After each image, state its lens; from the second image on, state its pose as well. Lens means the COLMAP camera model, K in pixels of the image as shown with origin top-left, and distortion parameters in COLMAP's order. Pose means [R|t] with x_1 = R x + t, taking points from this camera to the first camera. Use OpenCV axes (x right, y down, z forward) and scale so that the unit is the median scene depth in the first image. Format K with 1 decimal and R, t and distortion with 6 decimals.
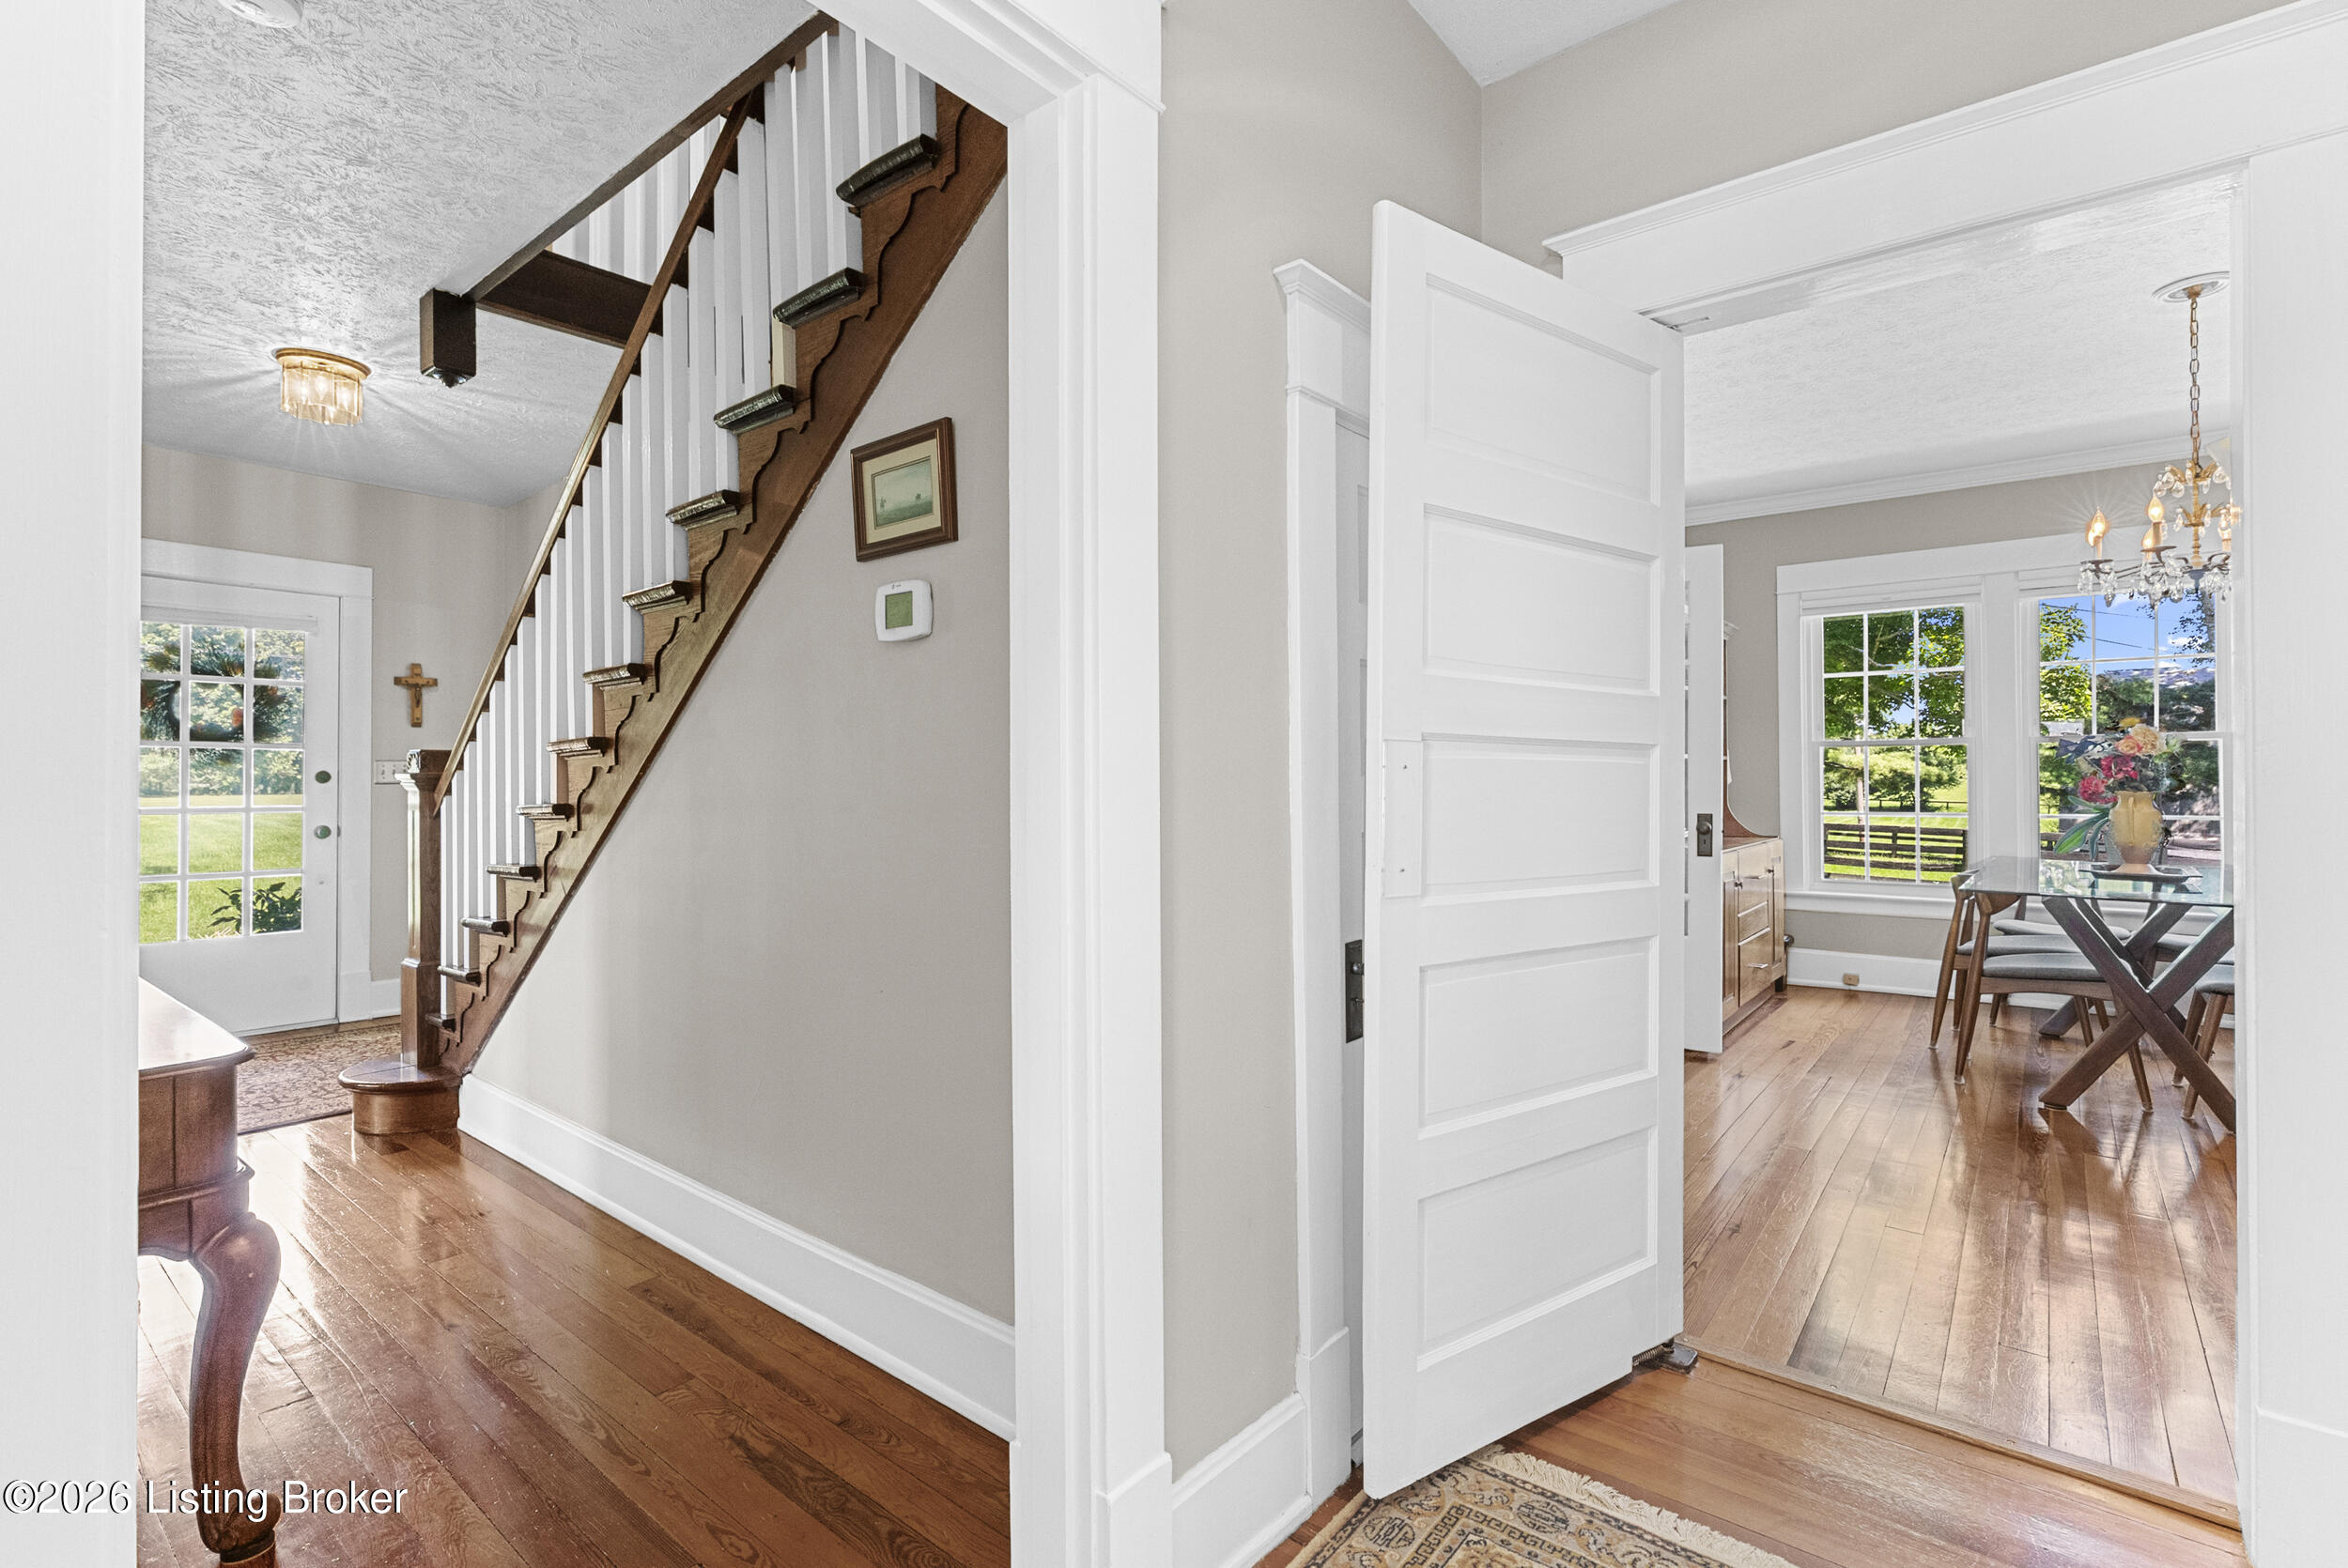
lens RADIAL K [[1081.1, 0, 1174.0], [0, 1081.1, 784.0], [0, 0, 1]] dist [0.001163, 0.000772]
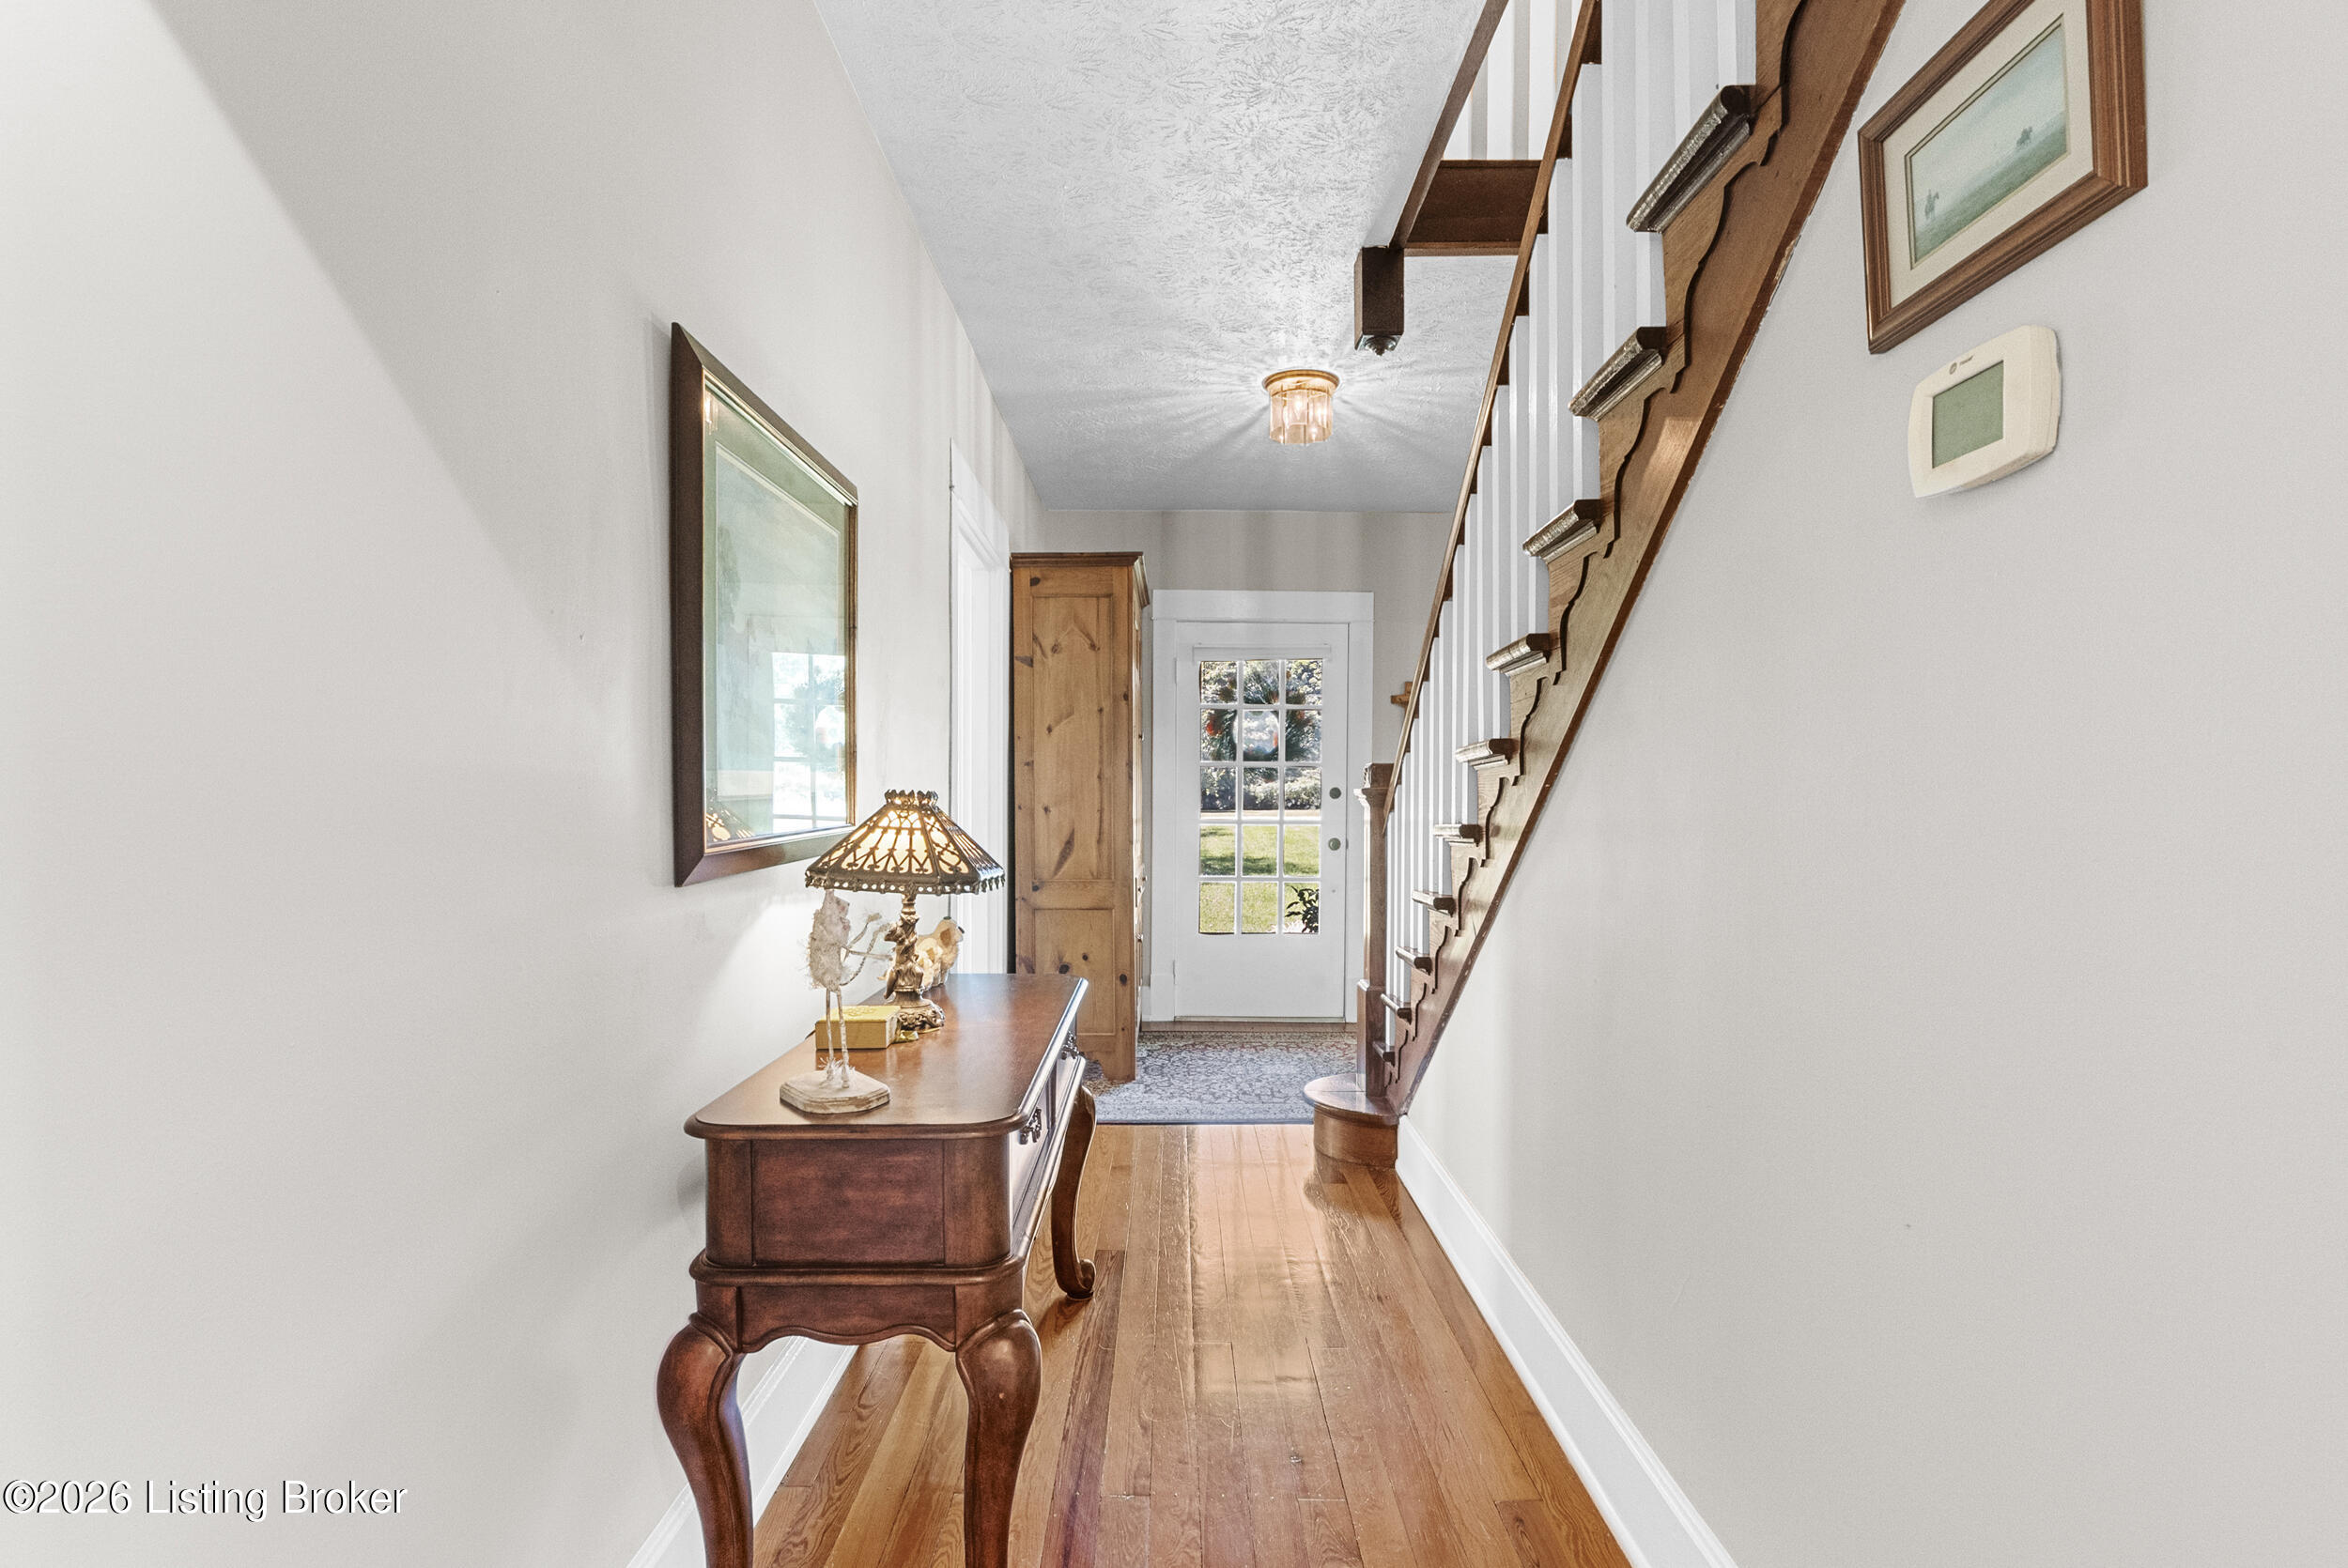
lens RADIAL K [[1101.3, 0, 1176.1], [0, 1101.3, 821.2], [0, 0, 1]] dist [-0.001234, 0.001037]
pose [[0.637663, 0.019746, -0.770063, -0.059673], [-0.006377, 0.999772, 0.020356, 0.000609], [0.770289, -0.008070, 0.637644, 0.250764]]
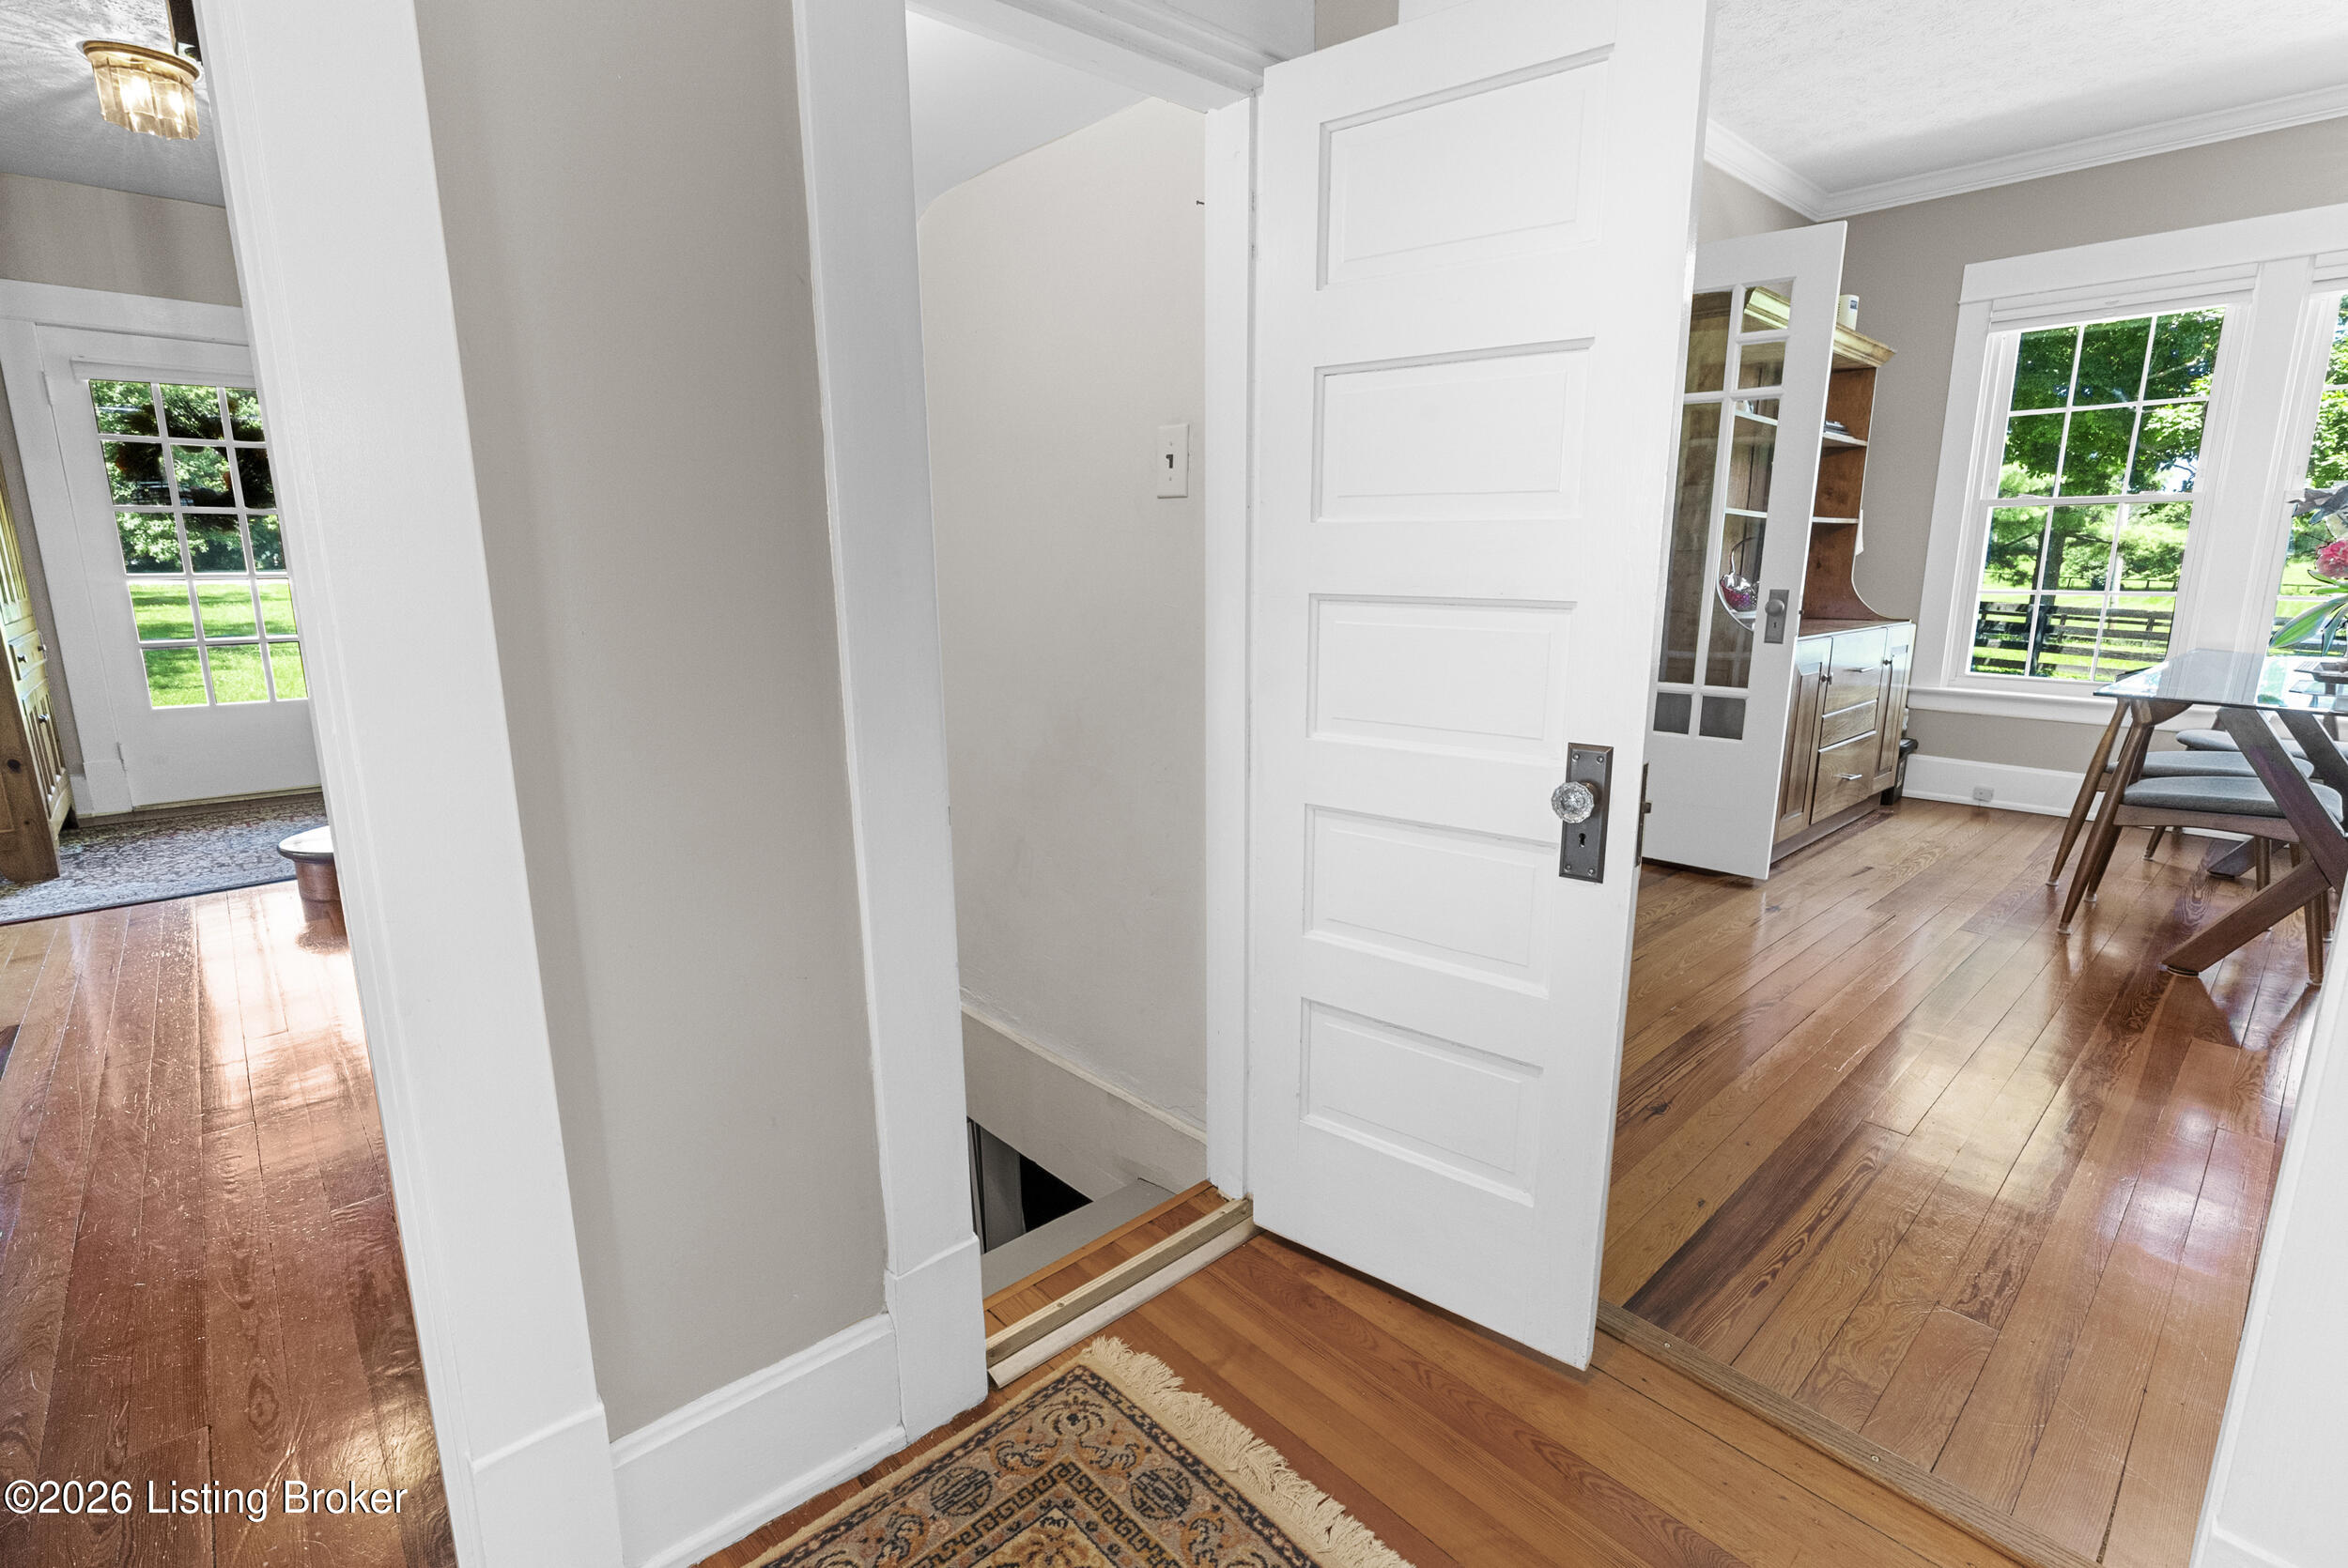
lens RADIAL K [[1083.8, 0, 1181.3], [0, 1083.8, 785.7], [0, 0, 1]] dist [-0.002332, 0.000684]
pose [[0.989154, 0.031952, -0.143364, 0.197443], [-0.001932, 0.978799, 0.204813, 0.007338], [0.146869, -0.202314, 0.968245, 0.152672]]
